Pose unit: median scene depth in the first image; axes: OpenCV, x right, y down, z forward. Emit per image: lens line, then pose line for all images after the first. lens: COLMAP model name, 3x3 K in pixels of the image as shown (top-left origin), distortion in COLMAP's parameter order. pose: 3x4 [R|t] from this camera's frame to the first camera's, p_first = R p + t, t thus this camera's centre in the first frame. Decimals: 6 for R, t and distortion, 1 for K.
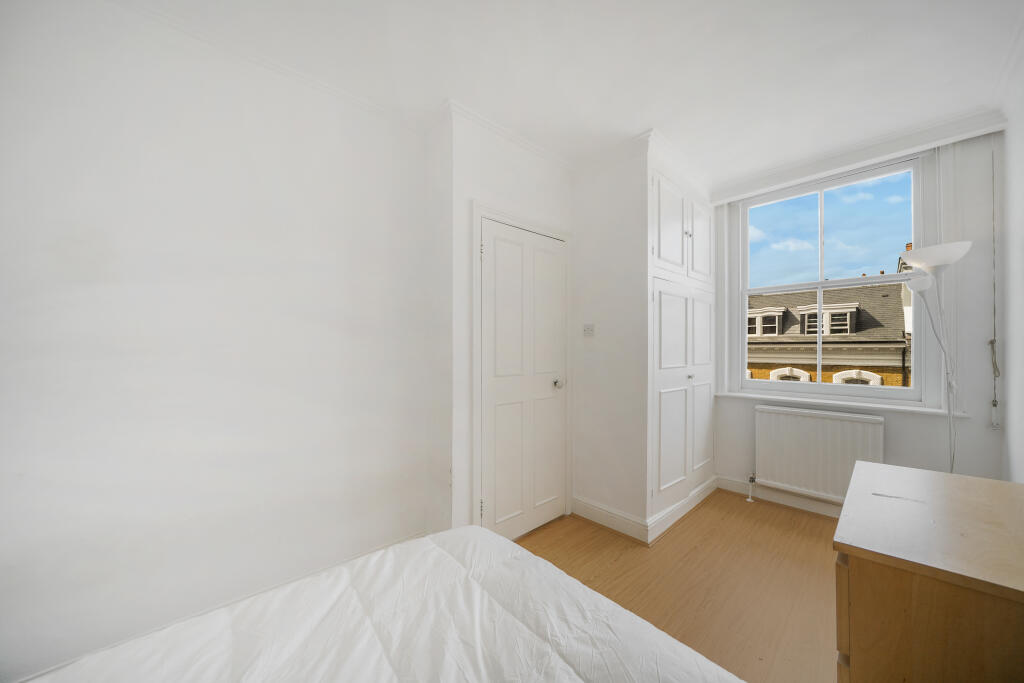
lens RADIAL K [[361.1, 0, 519.5], [0, 361.1, 353.7], [0, 0, 1]] dist [-0.015342, -0.000037]
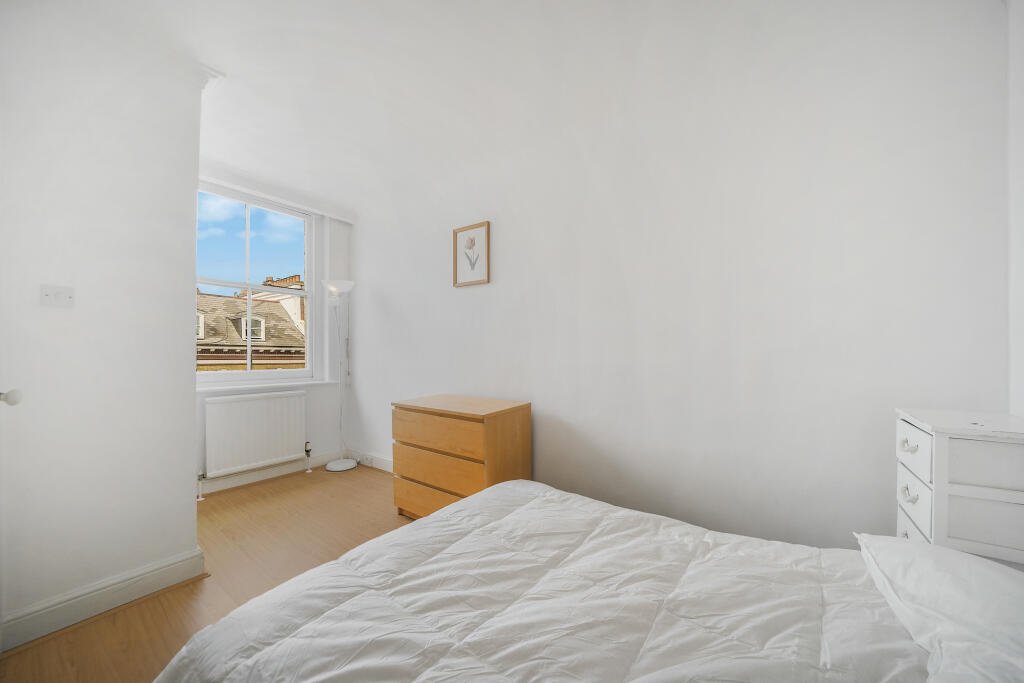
lens RADIAL K [[361.1, 0, 519.5], [0, 361.1, 353.7], [0, 0, 1]] dist [-0.015342, -0.000037]
pose [[-0.205257, -0.004045, 0.978700, -0.601604], [0.008090, 0.999950, 0.005829, 0.034903], [-0.978675, 0.009114, -0.205214, 0.489813]]
